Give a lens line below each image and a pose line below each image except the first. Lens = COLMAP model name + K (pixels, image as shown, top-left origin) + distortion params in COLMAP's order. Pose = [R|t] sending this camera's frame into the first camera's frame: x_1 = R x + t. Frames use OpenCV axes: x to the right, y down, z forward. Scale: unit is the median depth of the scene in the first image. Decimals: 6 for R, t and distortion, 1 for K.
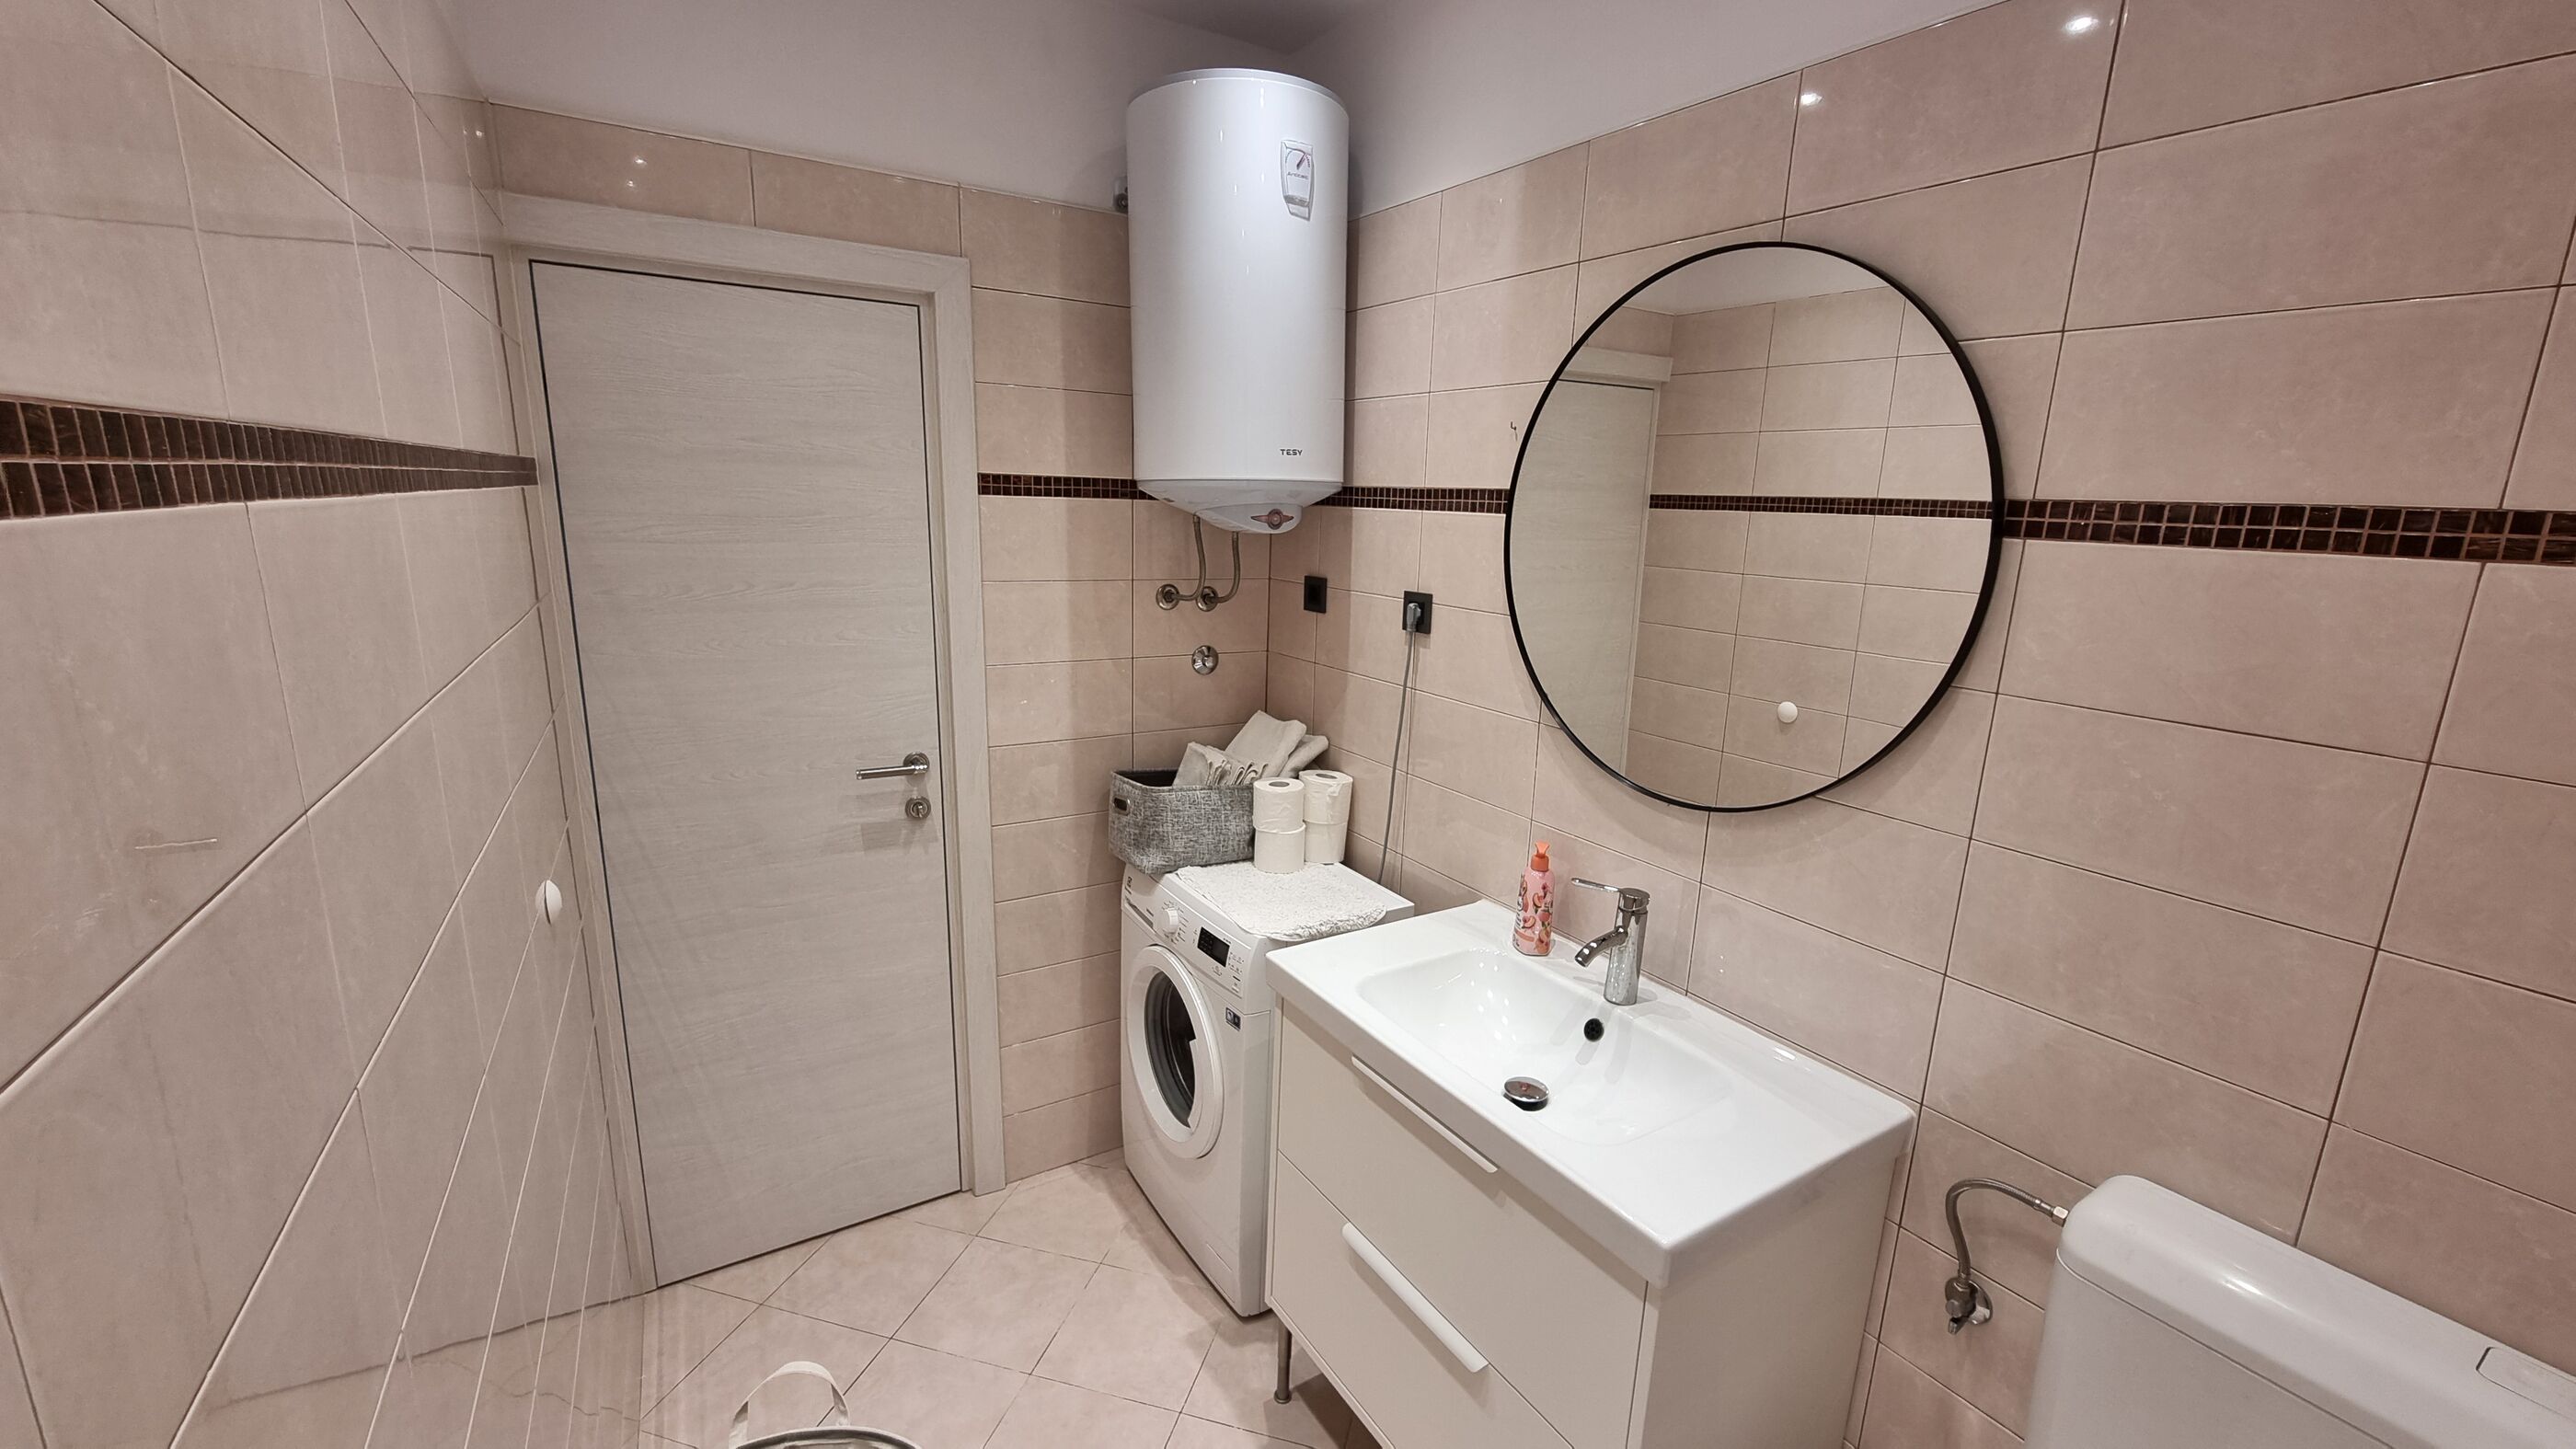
lens RADIAL K [[1045.7, 0, 1302.9], [0, 1045.7, 729.9], [0, 0, 1]] dist [0.002421, -0.002383]
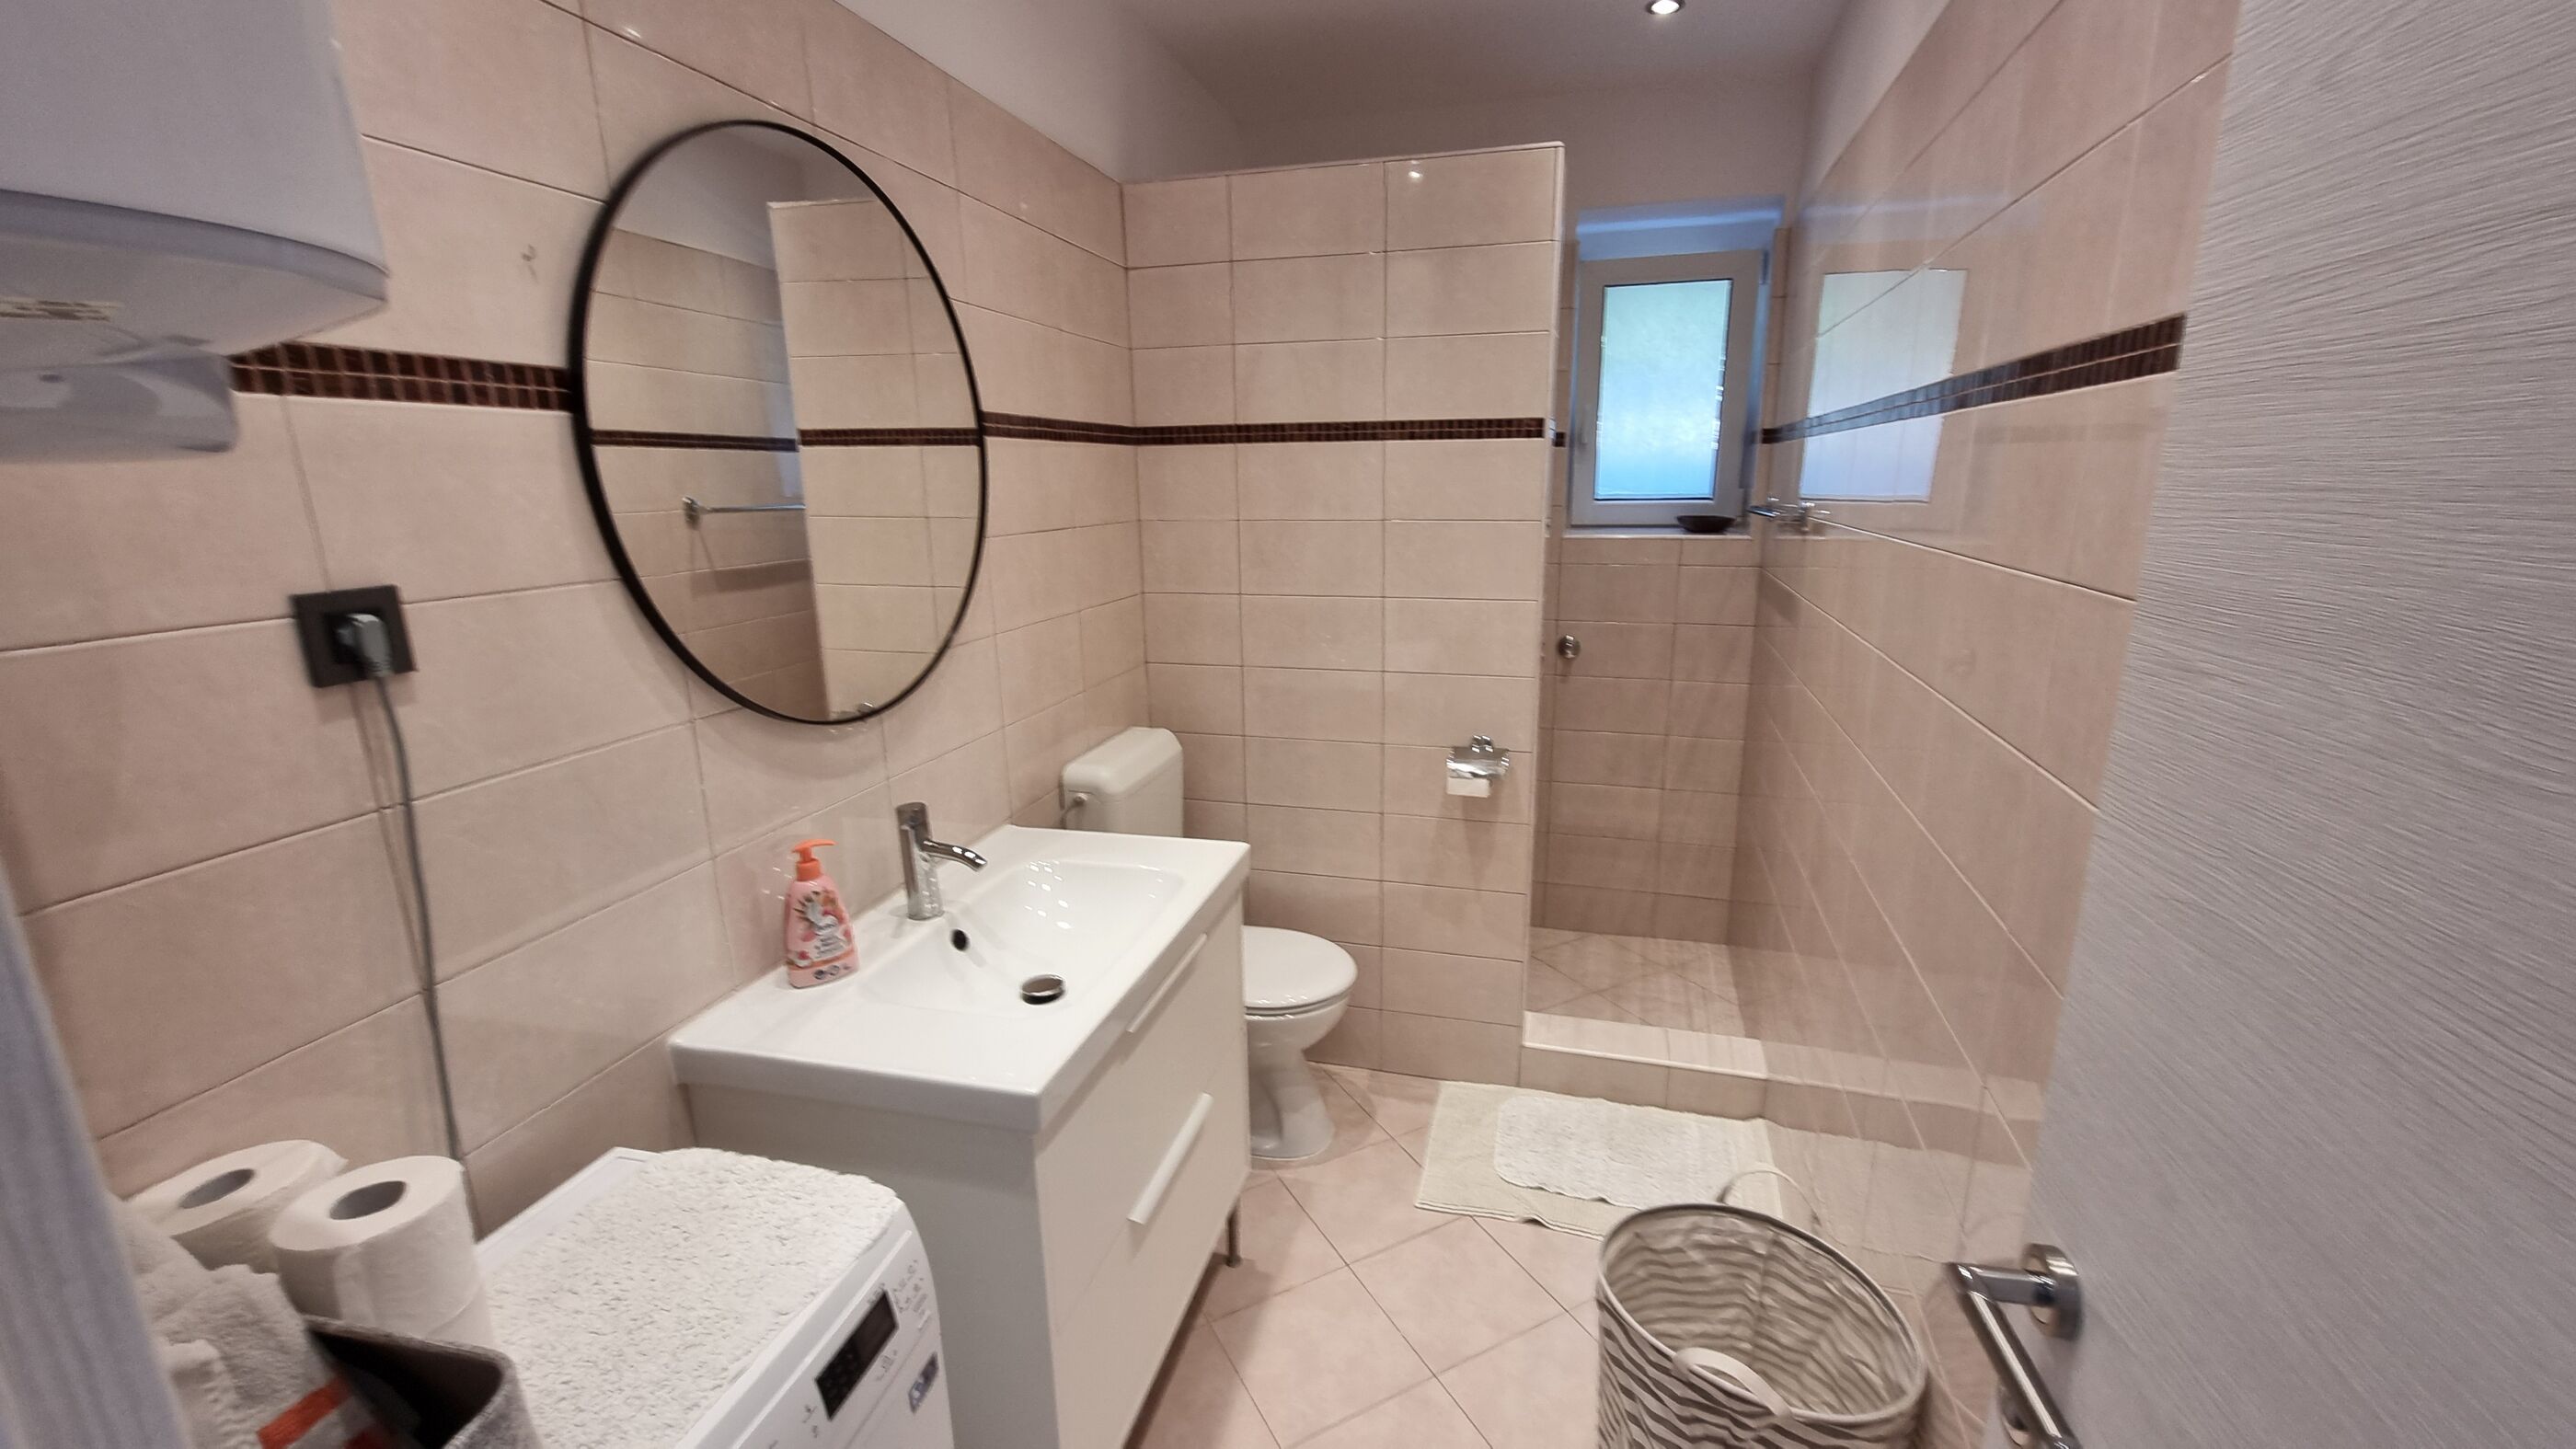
lens RADIAL K [[1045.7, 0, 1302.9], [0, 1045.7, 729.9], [0, 0, 1]] dist [0.002421, -0.002383]
pose [[-0.682505, -0.196052, 0.704096, -0.522918], [0.151349, 0.904560, 0.398578, -0.209852], [-0.715039, 0.378595, -0.587694, 1.086443]]
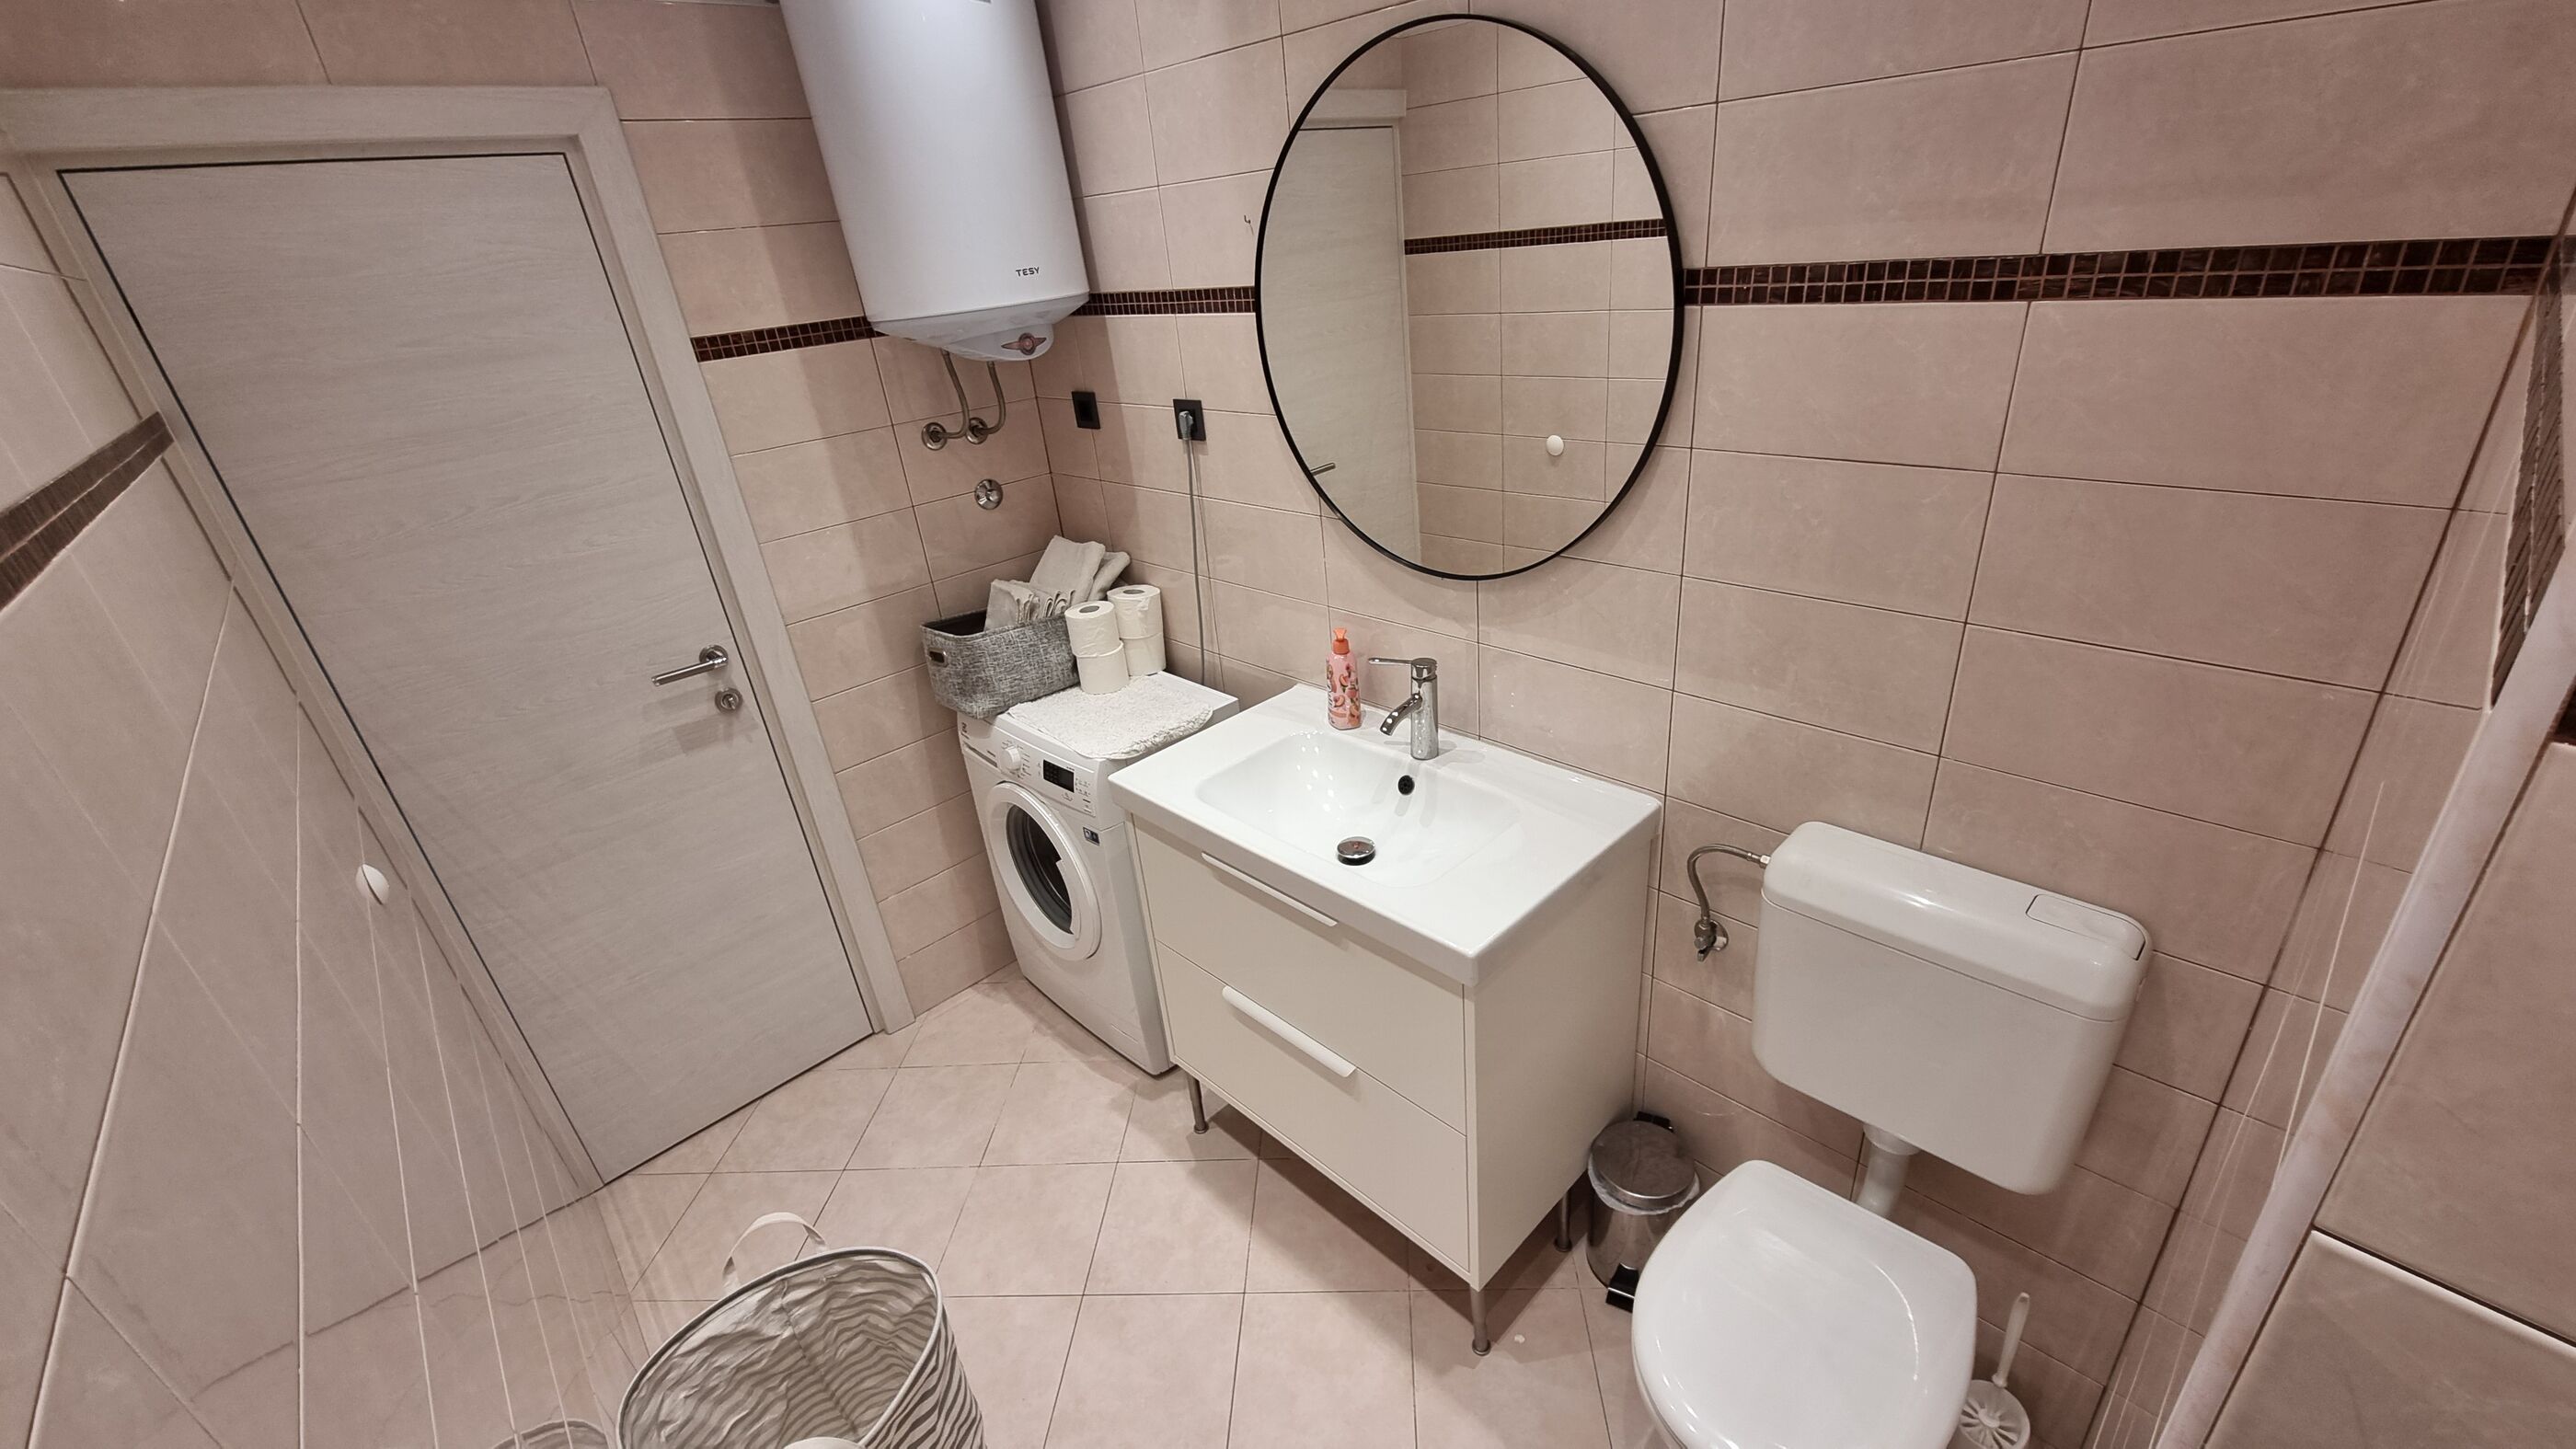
lens RADIAL K [[1045.7, 0, 1302.9], [0, 1045.7, 729.9], [0, 0, 1]] dist [0.002421, -0.002383]
pose [[0.970941, -0.197890, 0.134587, 0.022542], [0.162630, 0.958153, 0.235574, -0.049945], [-0.175573, -0.206840, 0.962492, -0.058163]]
